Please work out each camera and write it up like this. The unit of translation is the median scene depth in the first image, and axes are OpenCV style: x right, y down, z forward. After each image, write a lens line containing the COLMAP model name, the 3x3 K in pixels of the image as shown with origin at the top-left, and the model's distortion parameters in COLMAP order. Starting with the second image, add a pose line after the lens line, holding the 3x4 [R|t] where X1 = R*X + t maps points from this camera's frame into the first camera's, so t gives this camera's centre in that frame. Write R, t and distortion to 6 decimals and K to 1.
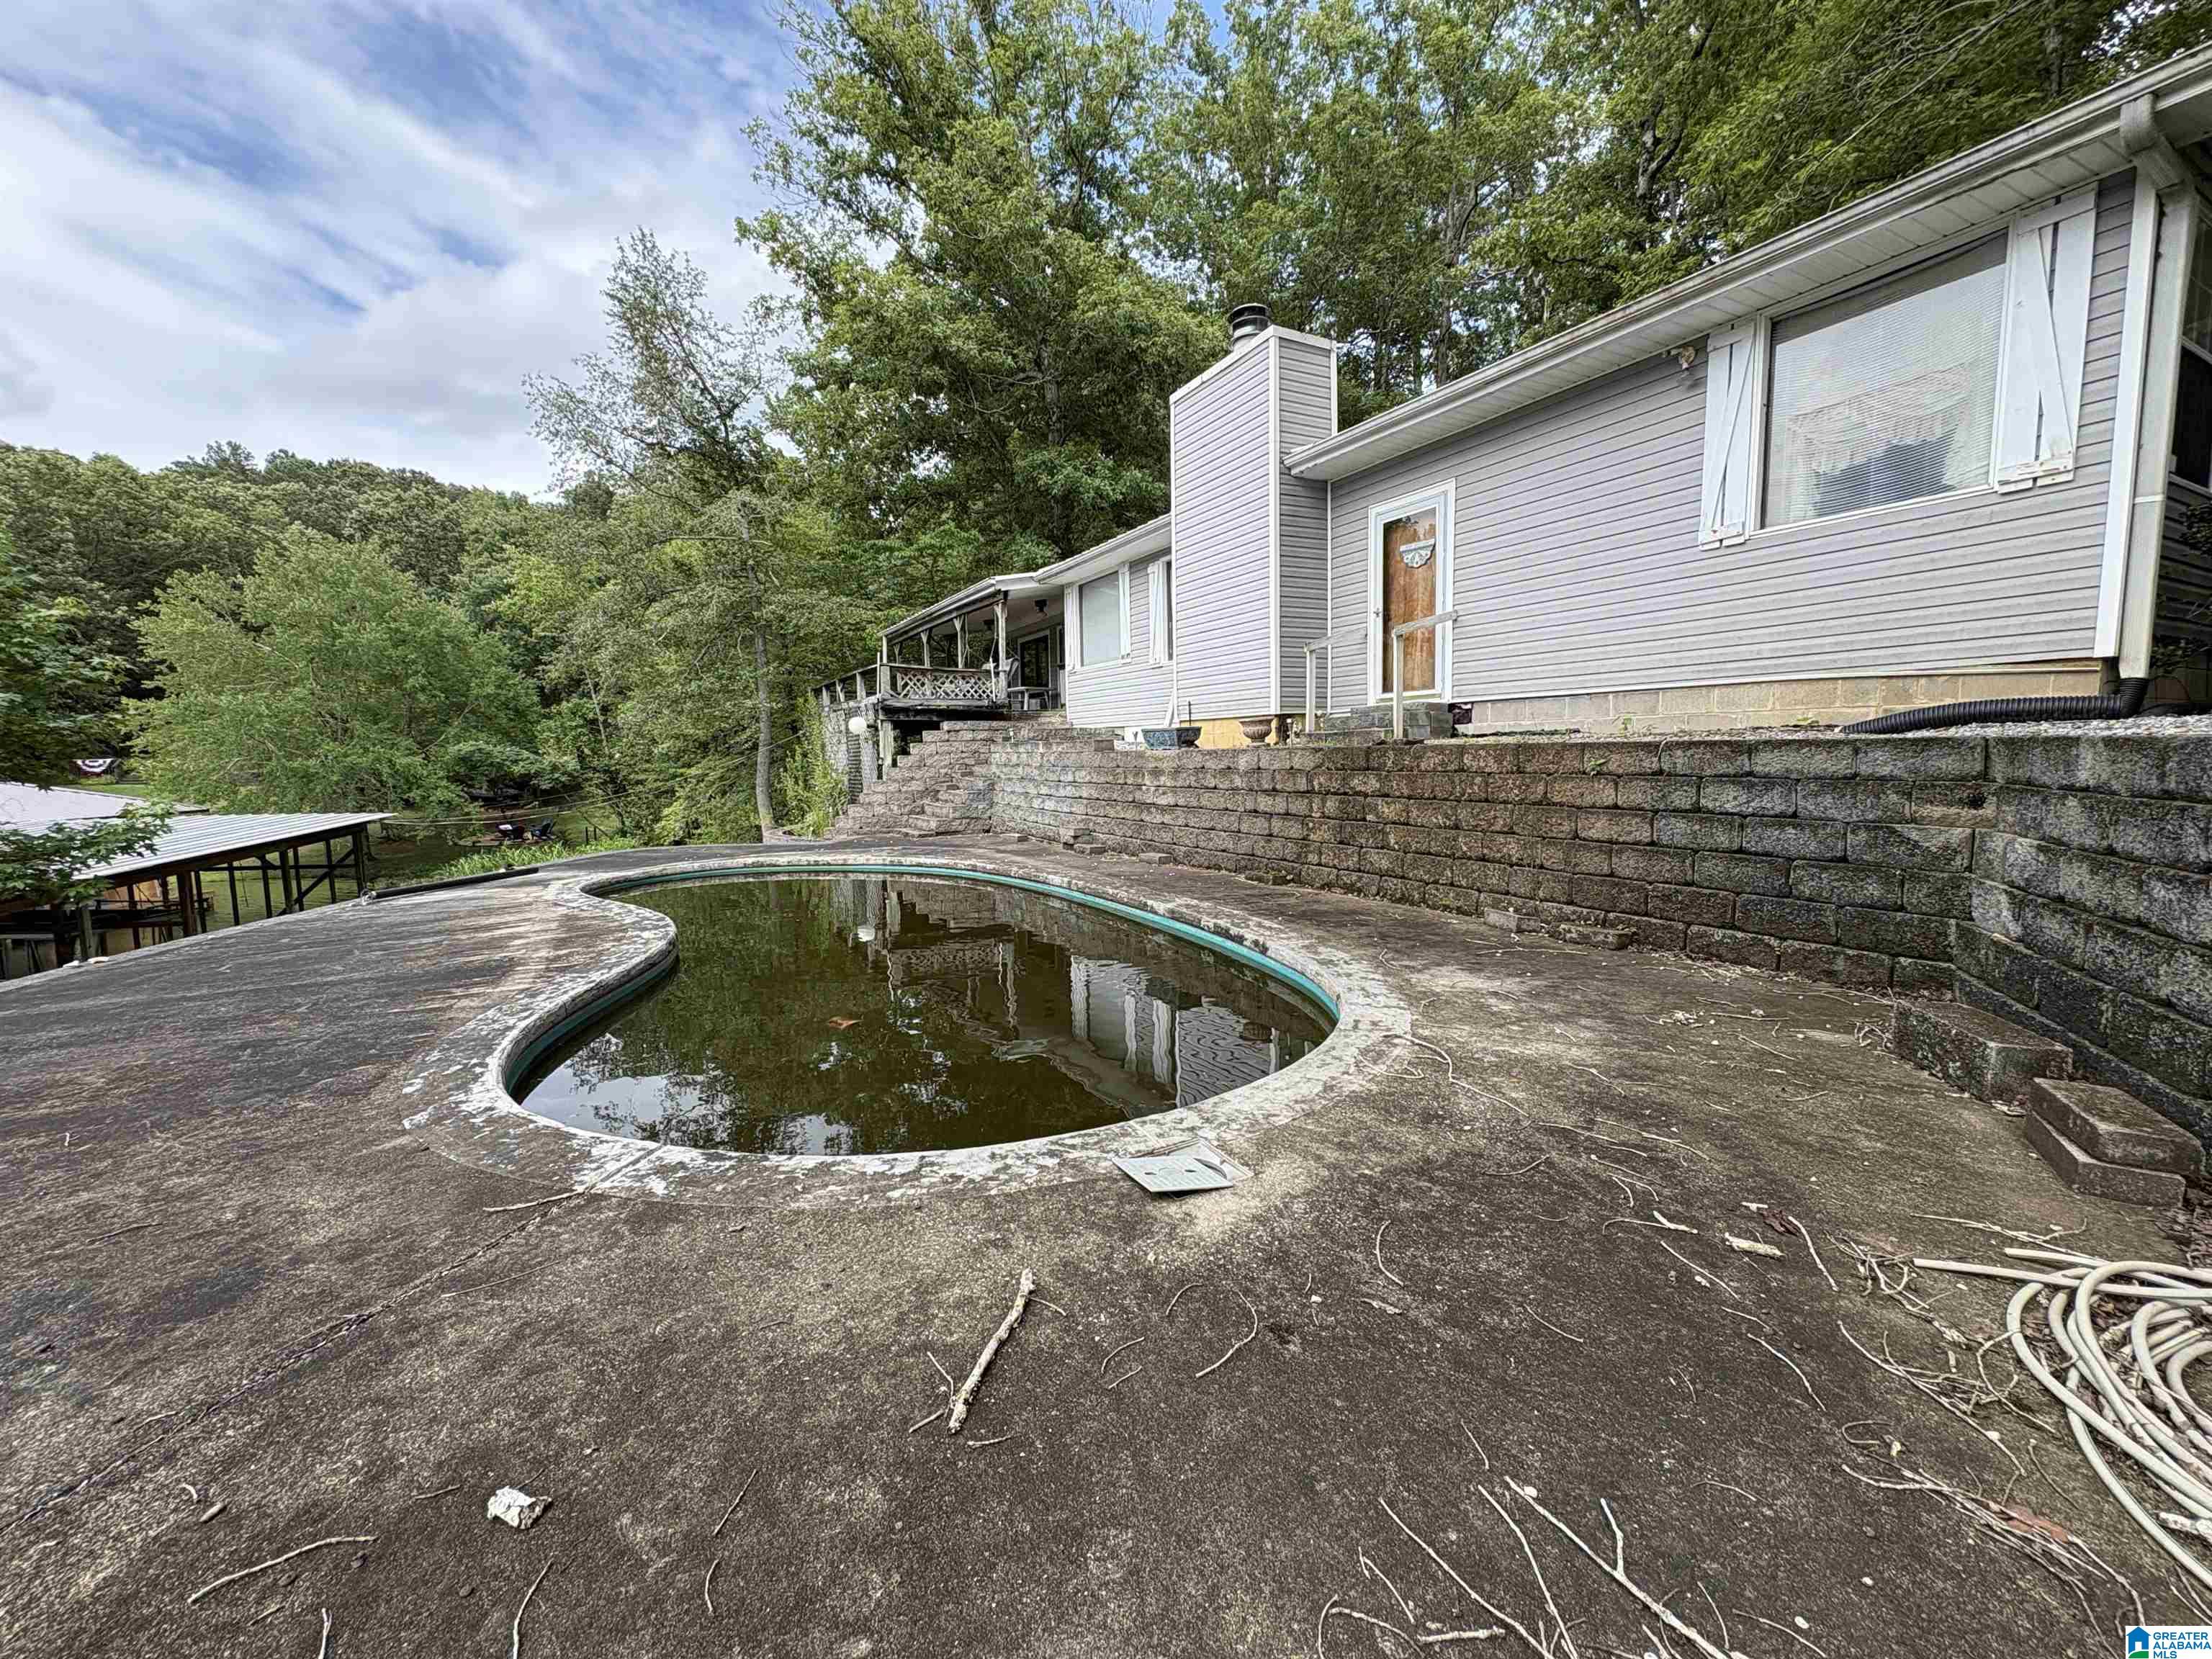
lens RADIAL K [[882.7, 0, 1103.8], [0, 882.7, 831.8], [0, 0, 1]] dist [0.001115, 0.000457]
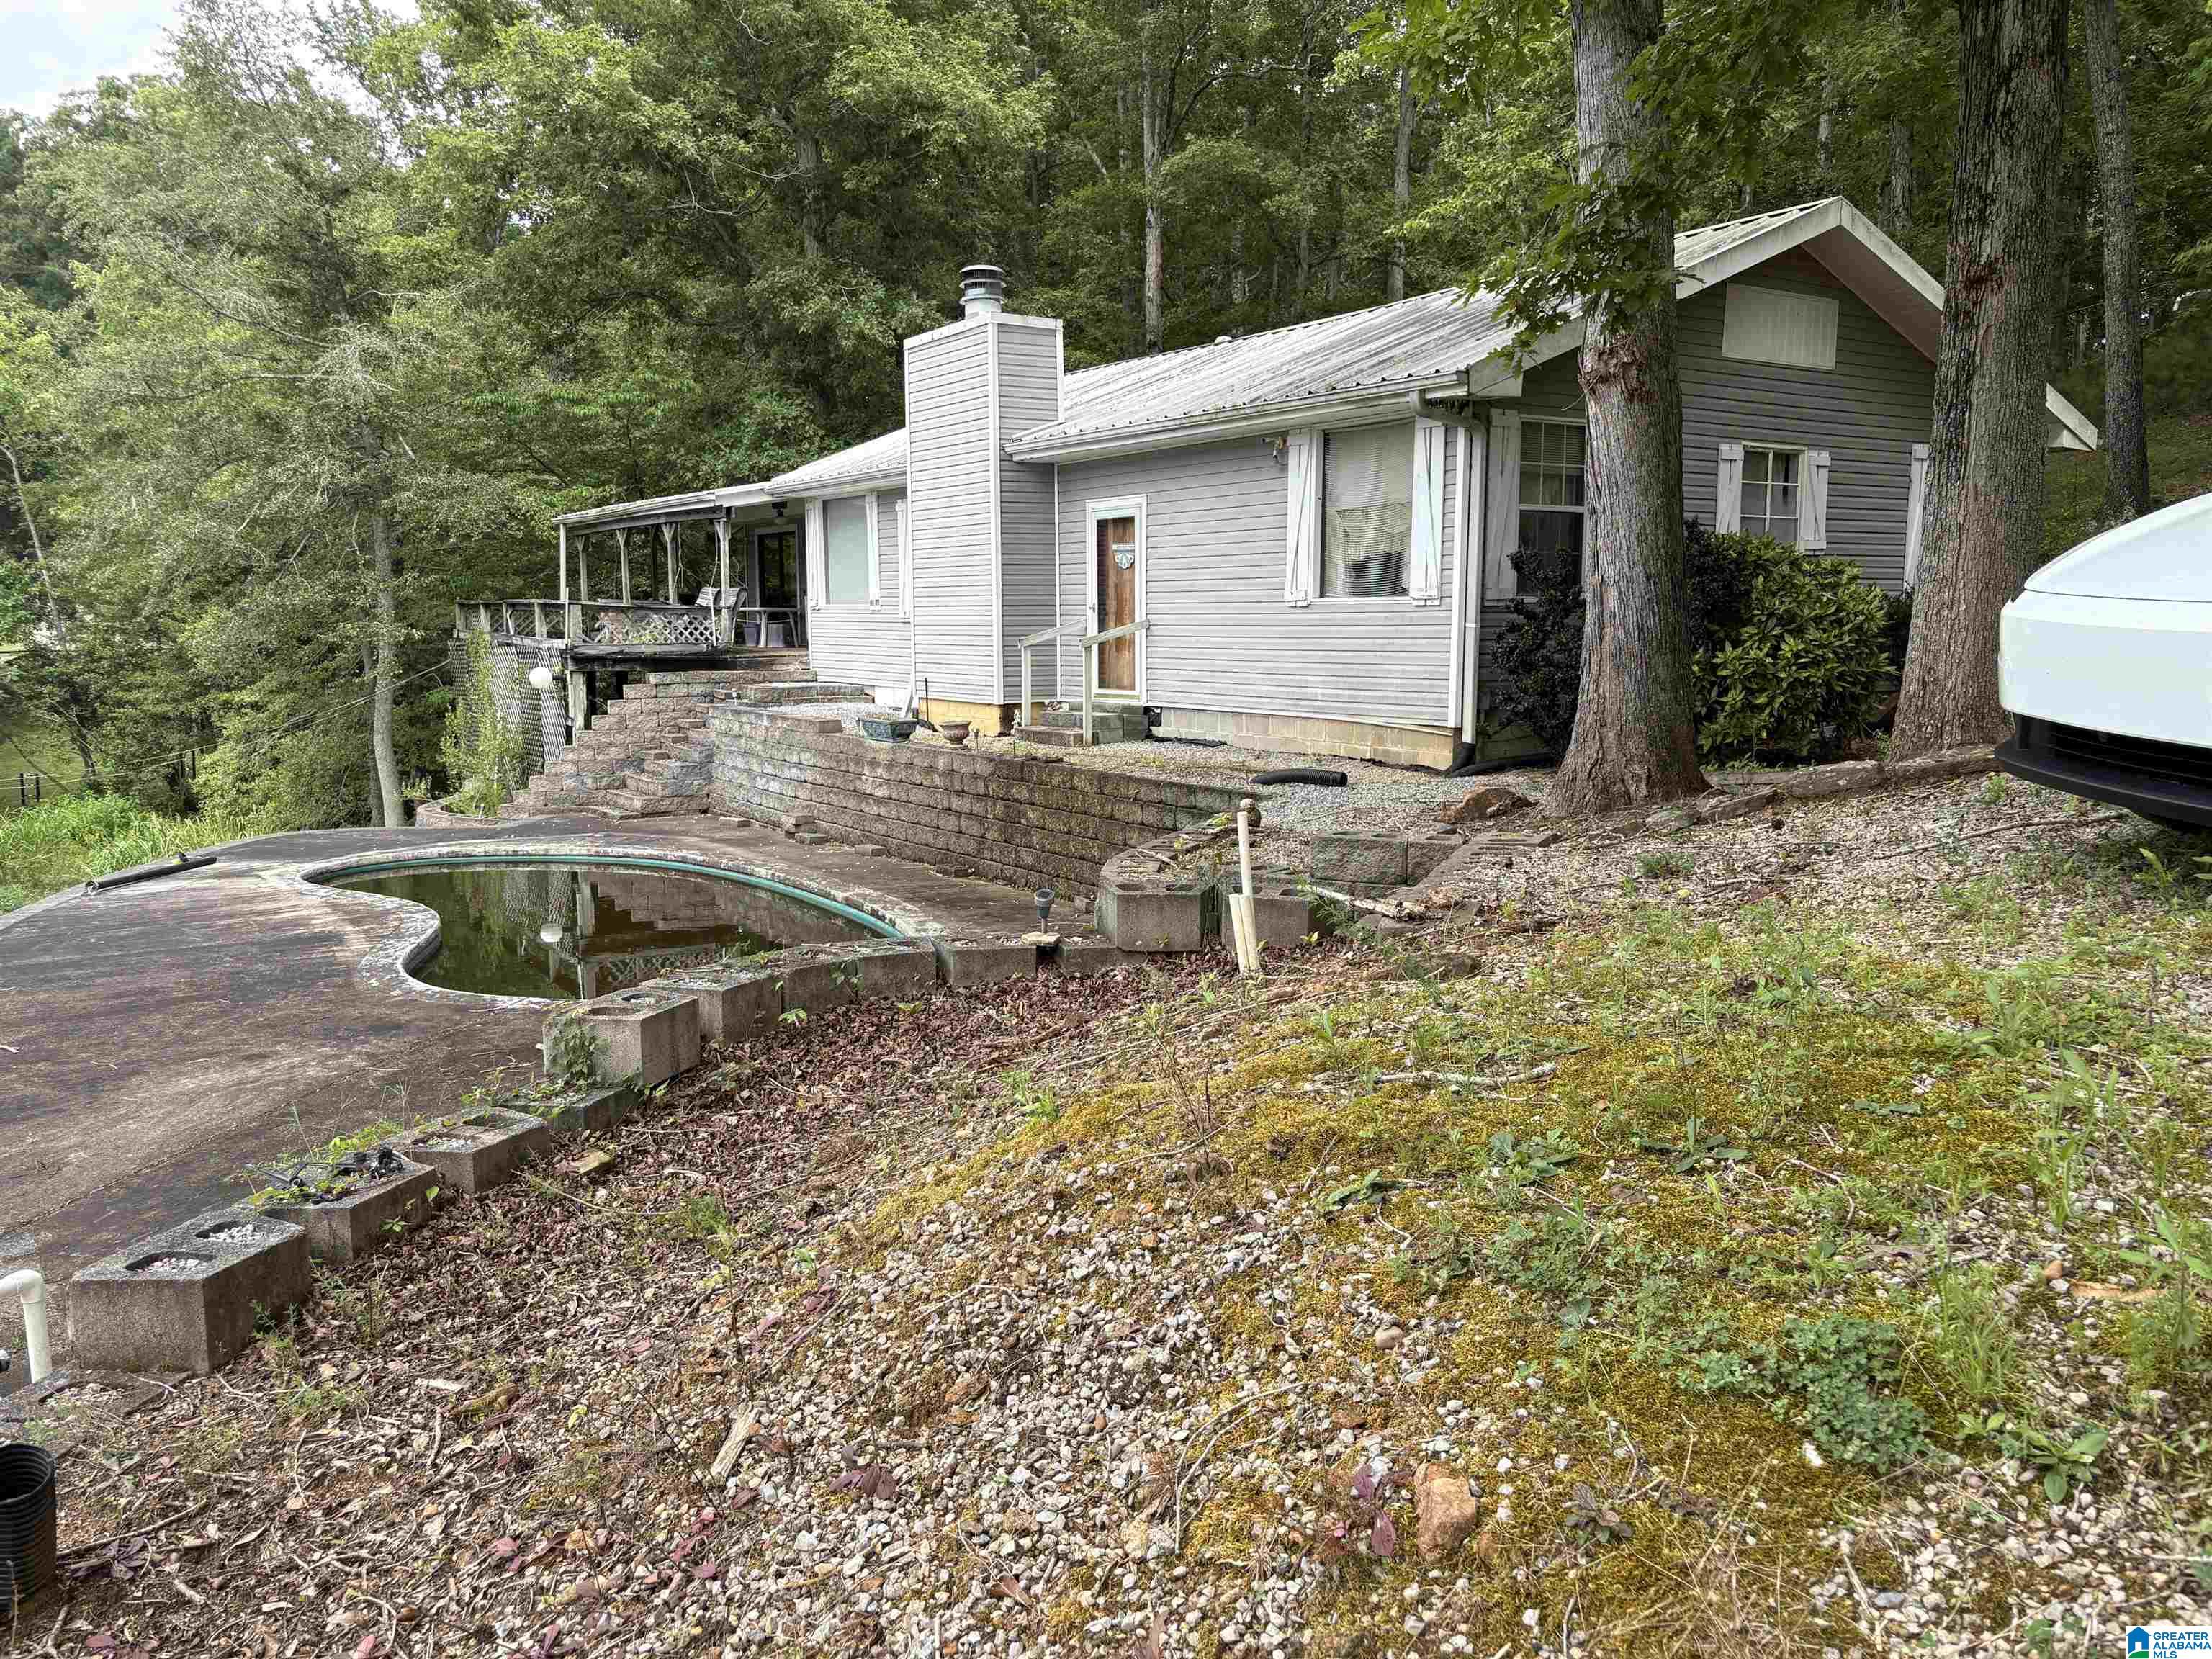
lens RADIAL K [[1691.4, 0, 1100.0], [0, 1691.4, 848.7], [0, 0, 1]] dist [0.039125, -0.034928]
pose [[0.996357, 0.005398, 0.085111, 0.115276], [-0.009136, 0.999008, 0.043588, -0.043132], [-0.084791, -0.044206, 0.995418, -0.691560]]
